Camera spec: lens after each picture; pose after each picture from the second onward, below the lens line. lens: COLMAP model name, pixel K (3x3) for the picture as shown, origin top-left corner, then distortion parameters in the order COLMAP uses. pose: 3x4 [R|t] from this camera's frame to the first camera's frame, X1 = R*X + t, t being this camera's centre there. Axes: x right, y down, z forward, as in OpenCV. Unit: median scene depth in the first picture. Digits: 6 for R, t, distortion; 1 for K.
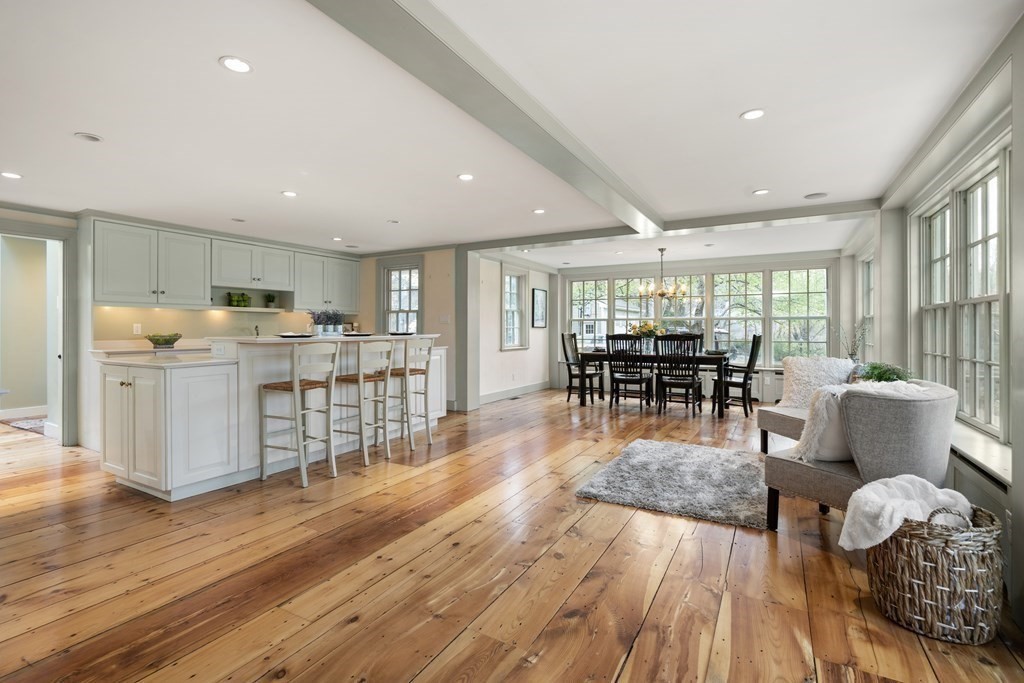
lens RADIAL K [[471.9, 0, 510.2], [0, 471.9, 324.0], [0, 0, 1]] dist [0.000323, -0.000032]
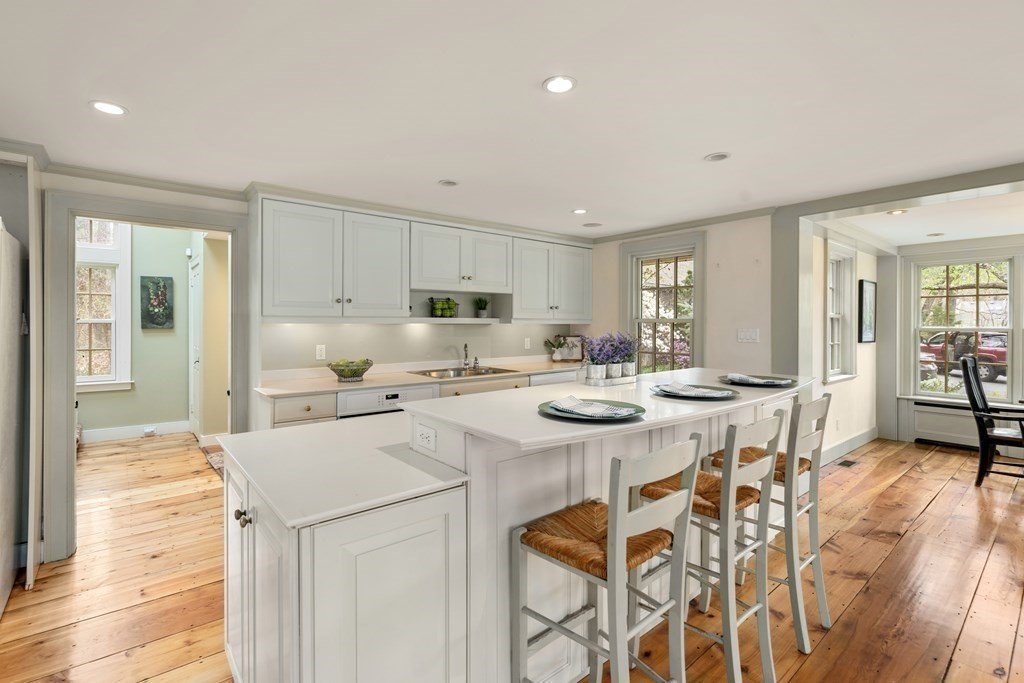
lens RADIAL K [[471.9, 0, 510.2], [0, 471.9, 324.0], [0, 0, 1]] dist [0.000323, -0.000032]
pose [[0.937033, 0.002659, -0.349230, -0.215931], [0.000158, 0.999968, 0.008036, -0.030138], [0.349240, -0.007585, 0.937002, 0.342458]]
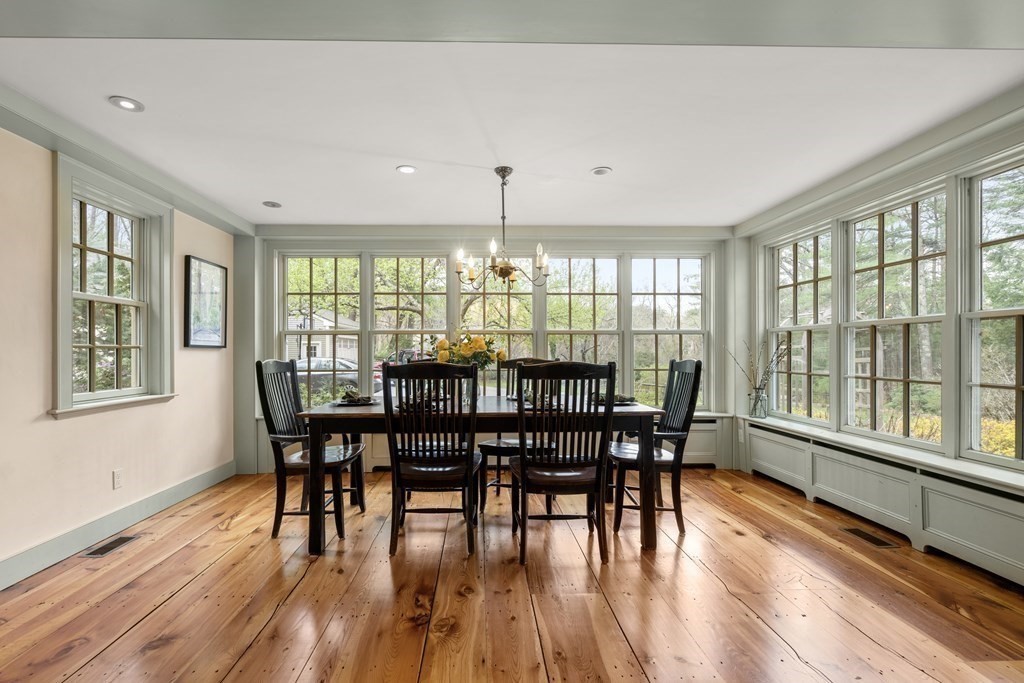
lens RADIAL K [[464.4, 0, 488.5], [0, 464.4, 347.1], [0, 0, 1]] dist [-0.000986, -0.000009]
pose [[0.857374, 0.001009, 0.514694, 0.087018], [-0.000107, 0.999998, -0.001781, 0.009737], [-0.514695, 0.001472, 0.857372, 0.658017]]
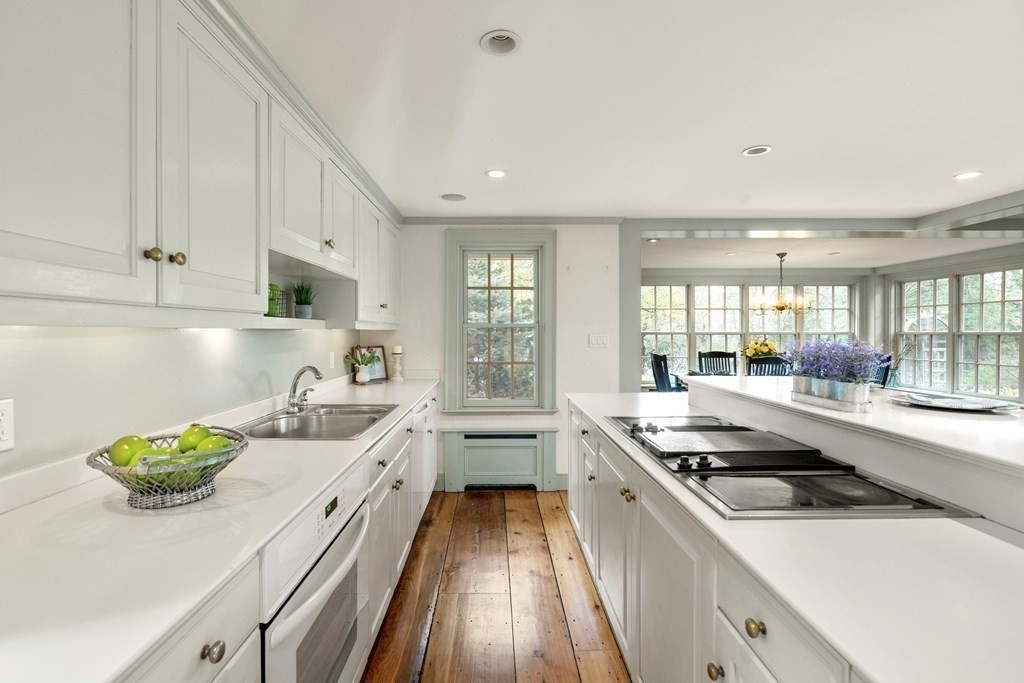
lens RADIAL K [[463.8, 0, 501.6], [0, 463.8, 336.3], [0, 0, 1]] dist [0.002833, 0.000447]
pose [[0.860252, -0.008224, 0.509804, -0.557851], [-0.000488, 0.999856, 0.016953, -0.025735], [-0.509870, -0.014833, 0.860124, 0.561995]]
